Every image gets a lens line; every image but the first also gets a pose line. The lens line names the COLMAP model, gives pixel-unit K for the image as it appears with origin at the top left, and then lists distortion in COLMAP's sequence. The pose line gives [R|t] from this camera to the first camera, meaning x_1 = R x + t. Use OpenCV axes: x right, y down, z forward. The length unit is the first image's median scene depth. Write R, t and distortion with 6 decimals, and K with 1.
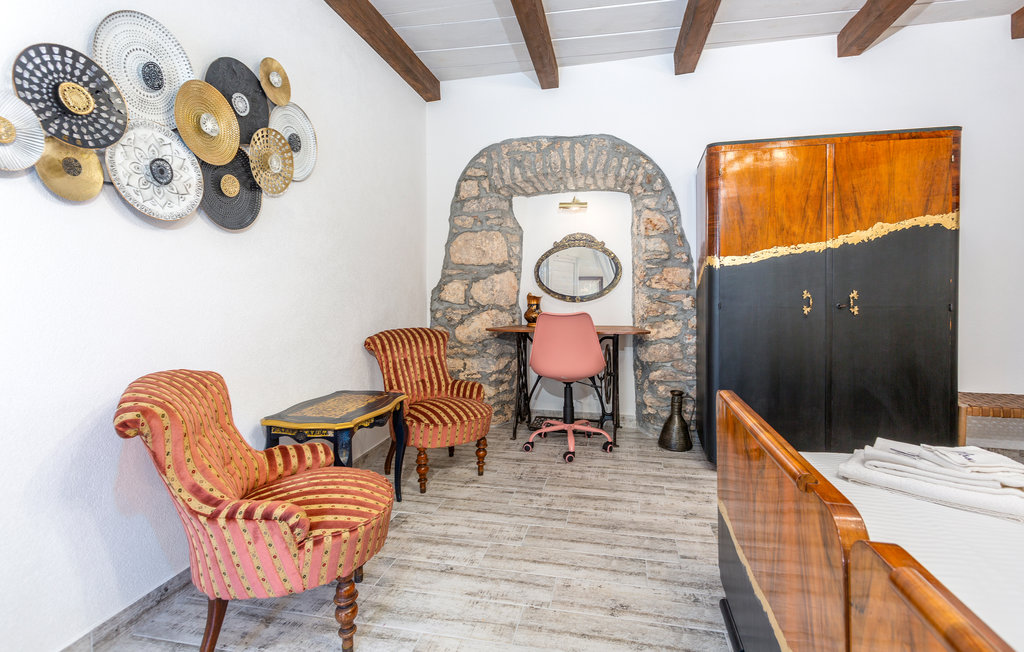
lens RADIAL K [[505.9, 0, 510.7], [0, 505.9, 288.5], [0, 0, 1]] dist [0.005476, -0.000803]
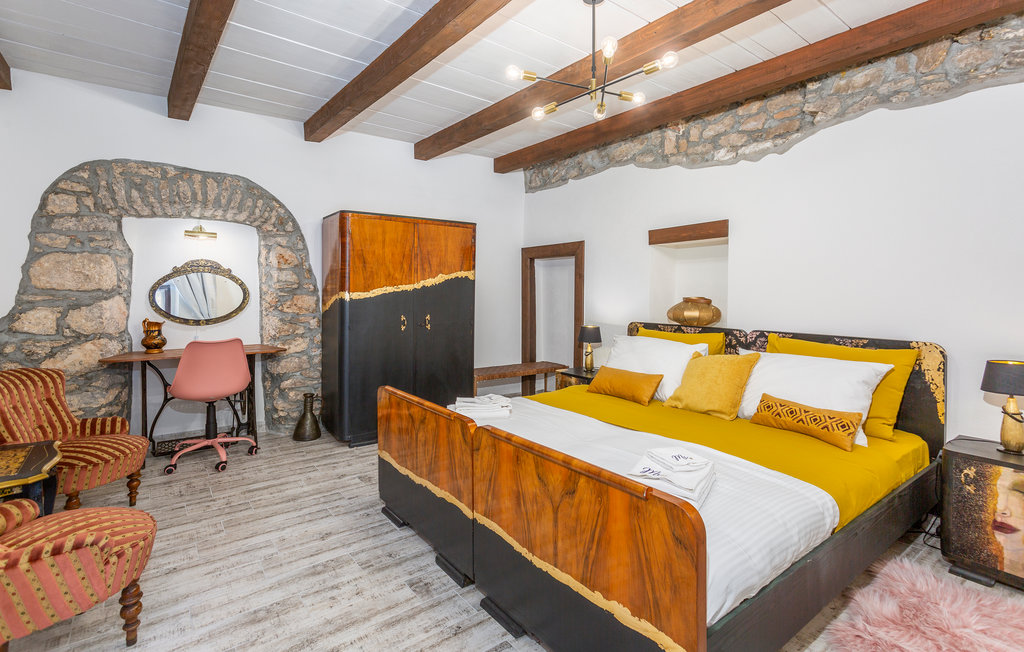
lens RADIAL K [[505.9, 0, 532.1], [0, 505.9, 291.6], [0, 0, 1]] dist [0.005476, -0.000803]
pose [[0.635541, -0.001944, 0.772065, -0.313093], [-0.007560, 0.999933, 0.008740, -0.073392], [-0.772030, -0.011391, 0.635483, -0.251665]]
